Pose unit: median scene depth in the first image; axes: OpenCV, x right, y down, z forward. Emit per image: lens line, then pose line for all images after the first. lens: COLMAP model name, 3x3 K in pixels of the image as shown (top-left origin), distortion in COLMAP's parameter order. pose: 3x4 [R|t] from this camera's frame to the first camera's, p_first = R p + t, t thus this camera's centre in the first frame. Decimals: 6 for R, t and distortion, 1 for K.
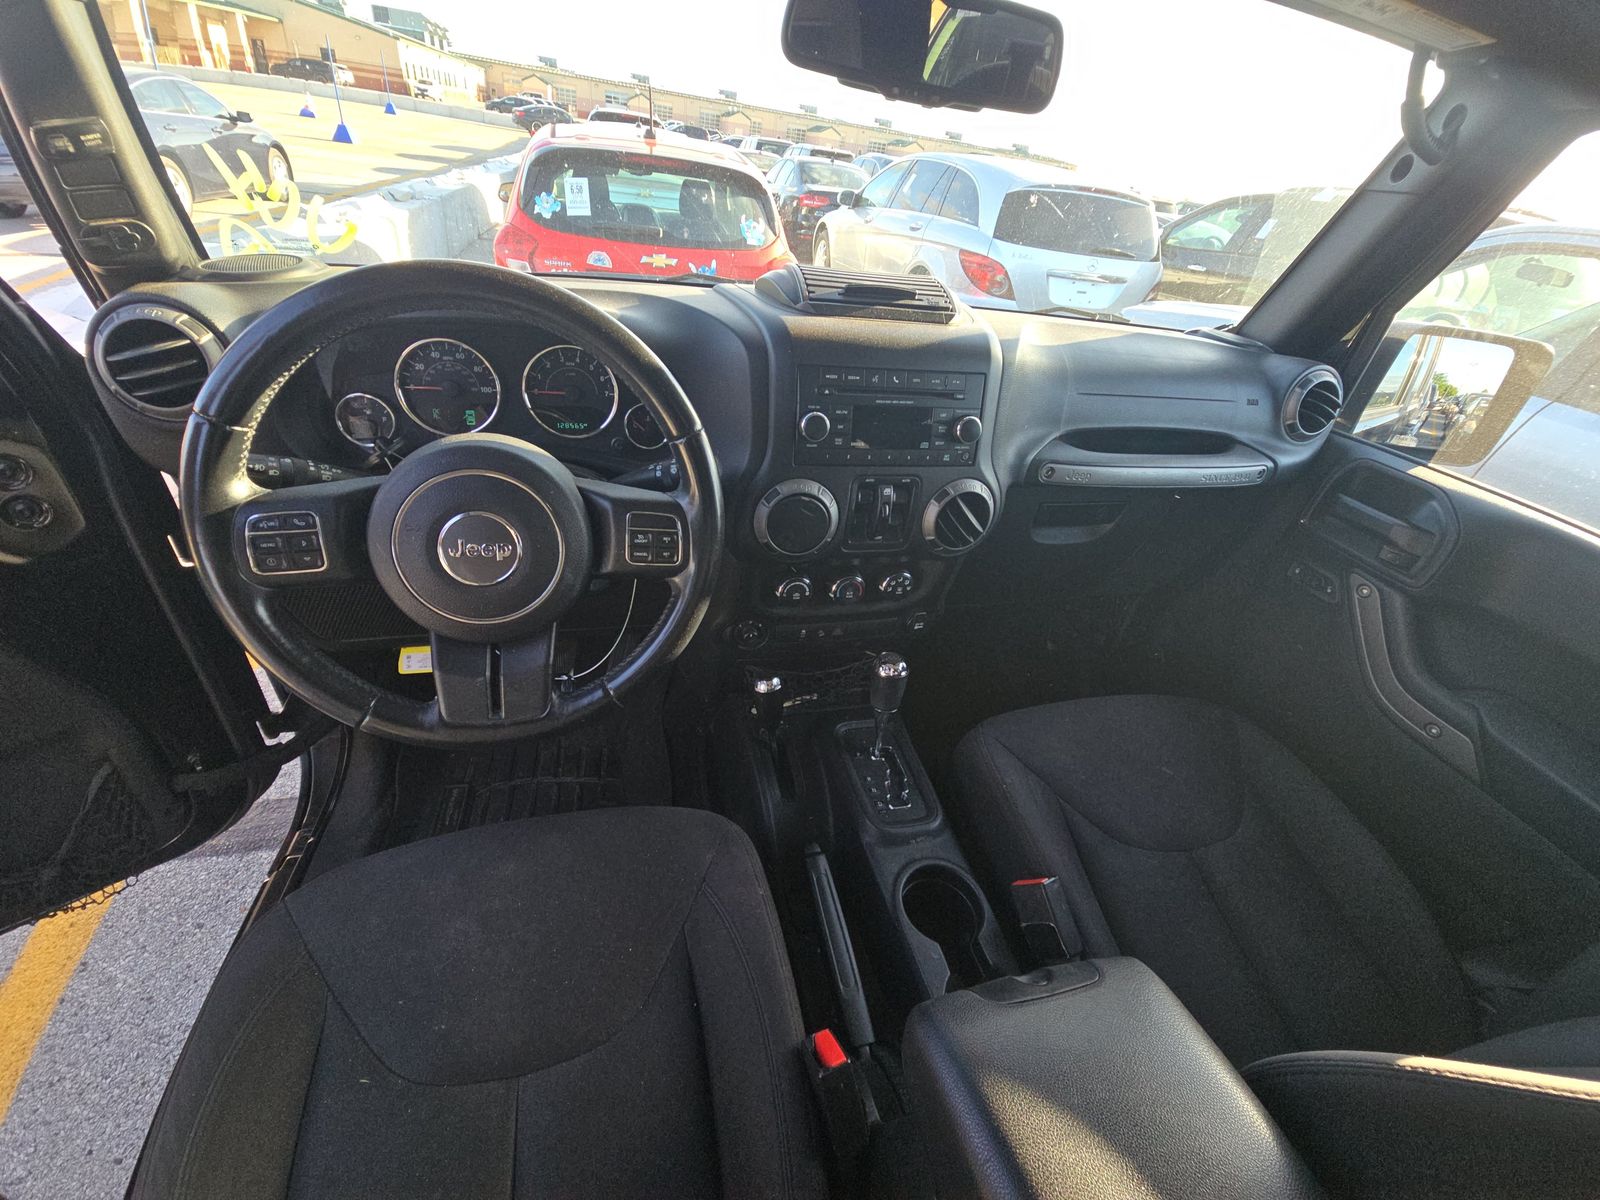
lens RADIAL K [[649.4, 0, 800.7], [0, 649.4, 588.5], [0, 0, 1]] dist [-0.002611, -0.001681]
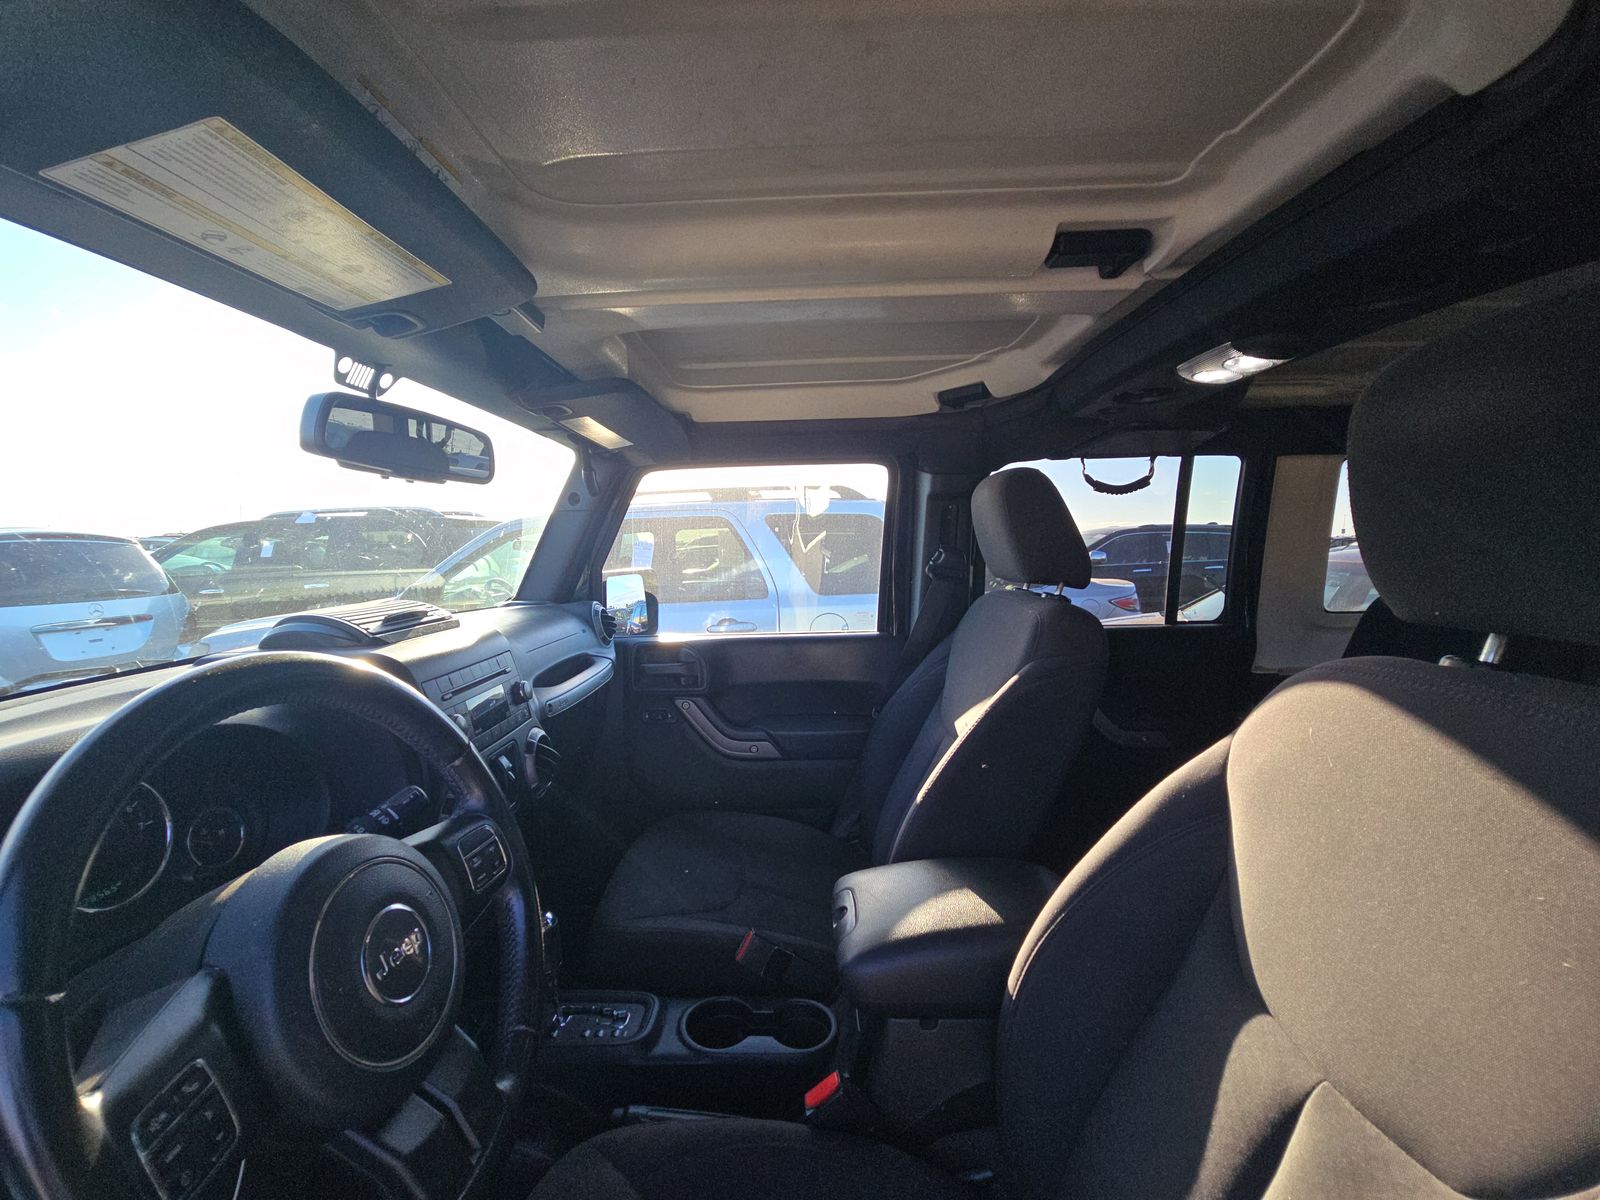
lens RADIAL K [[649.4, 0, 799.6], [0, 649.4, 604.2], [0, 0, 1]] dist [-0.002611, -0.001681]
pose [[0.257403, -0.207379, 0.943789, -0.973378], [0.564986, 0.824655, 0.027111, -0.149653], [-0.783922, 0.526249, 0.329435, 0.094770]]
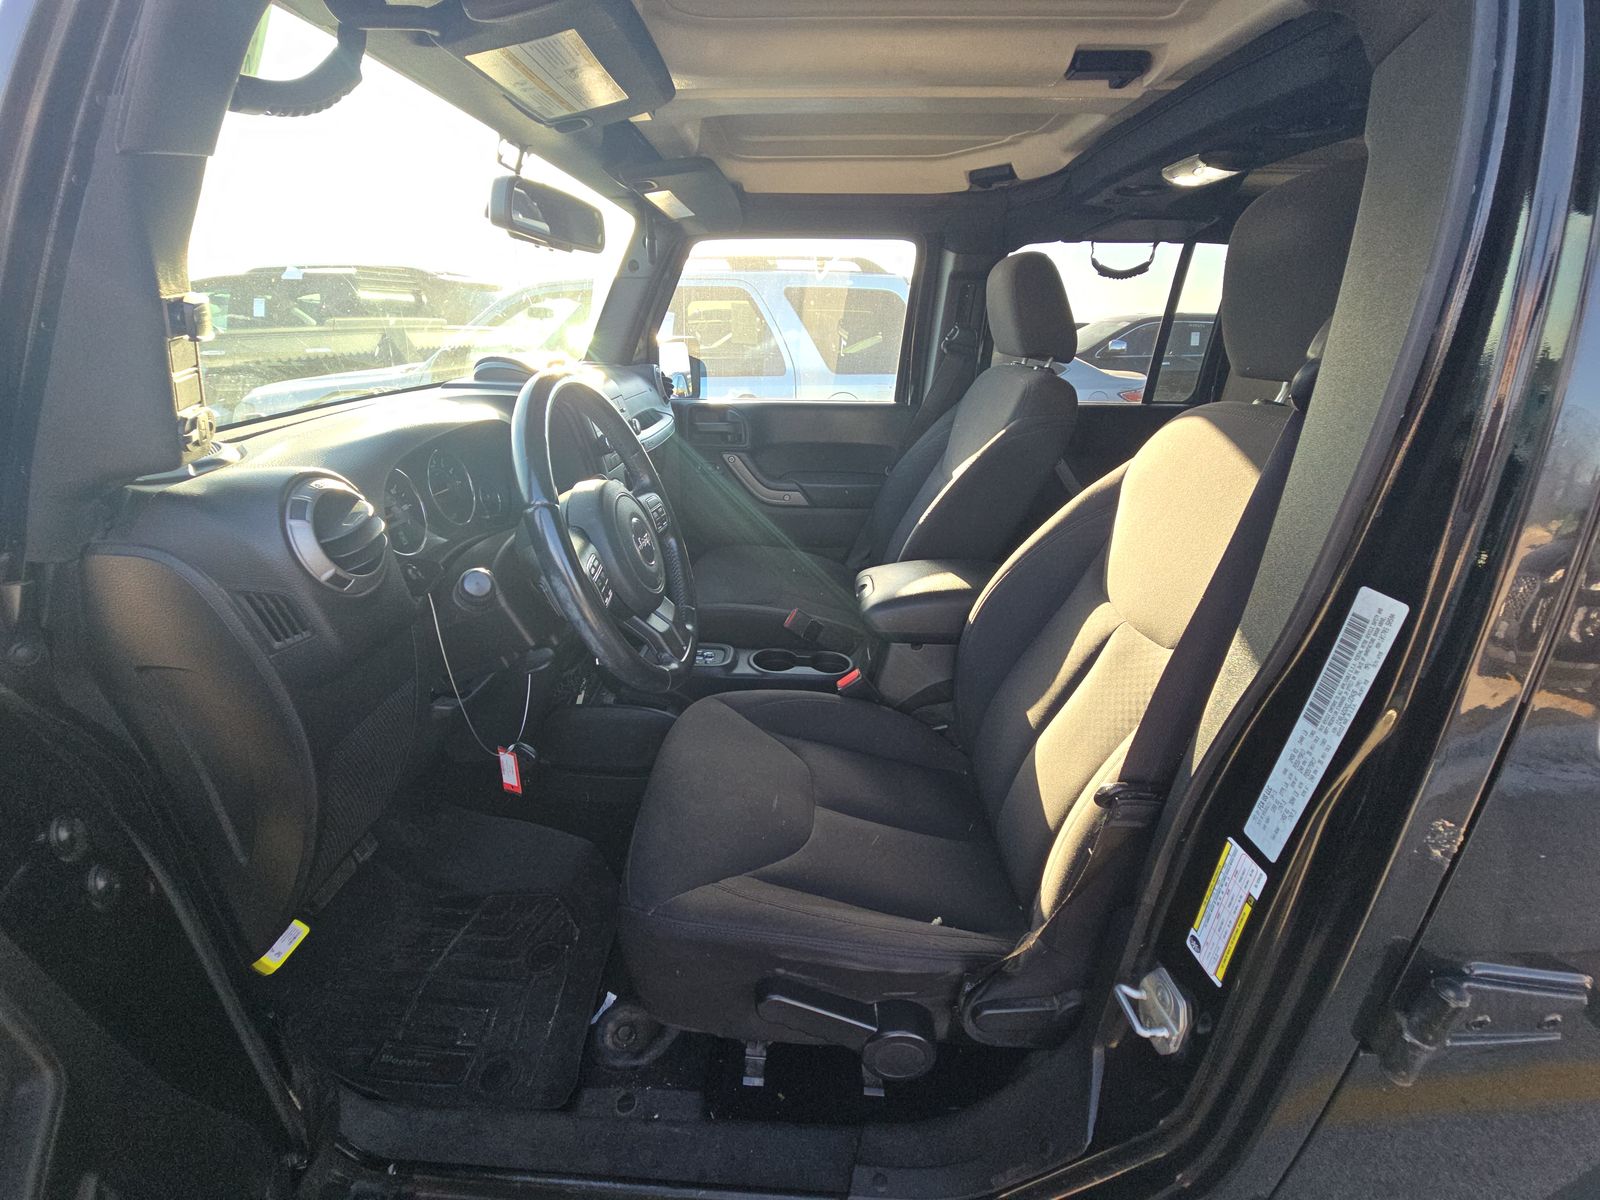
lens RADIAL K [[649.4, 0, 798.6], [0, 649.4, 607.3], [0, 0, 1]] dist [-0.002611, -0.001681]
pose [[0.267119, -0.485723, 0.832298, -1.627910], [0.537325, 0.792031, 0.289774, -0.172410], [-0.799956, 0.369811, 0.472557, 0.040235]]
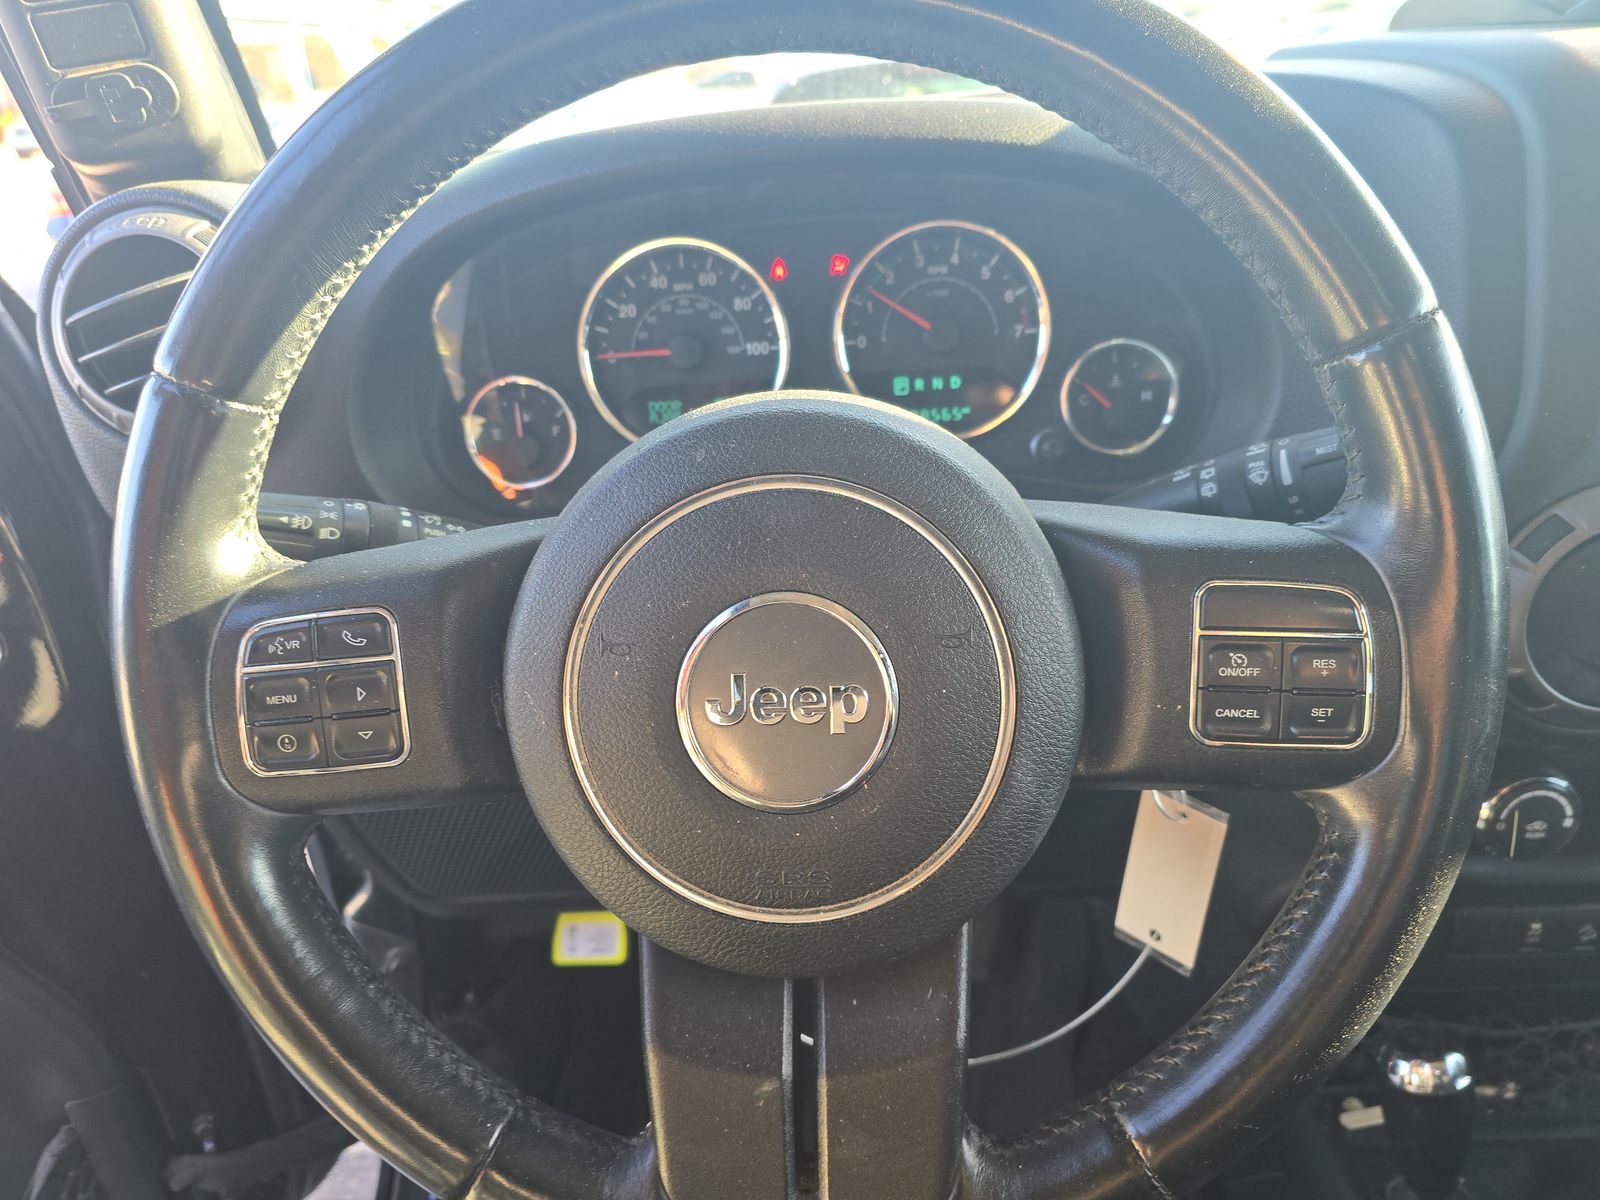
lens RADIAL K [[1094.9, 0, 798.7], [0, 1094.9, 584.7], [0, 0, 1]] dist [-0.008542, -0.000382]
pose [[0.942846, -0.051977, -0.329151, -0.275325], [-0.006825, 0.984541, -0.175023, -0.019729], [0.333160, 0.167267, 0.927915, 0.426473]]
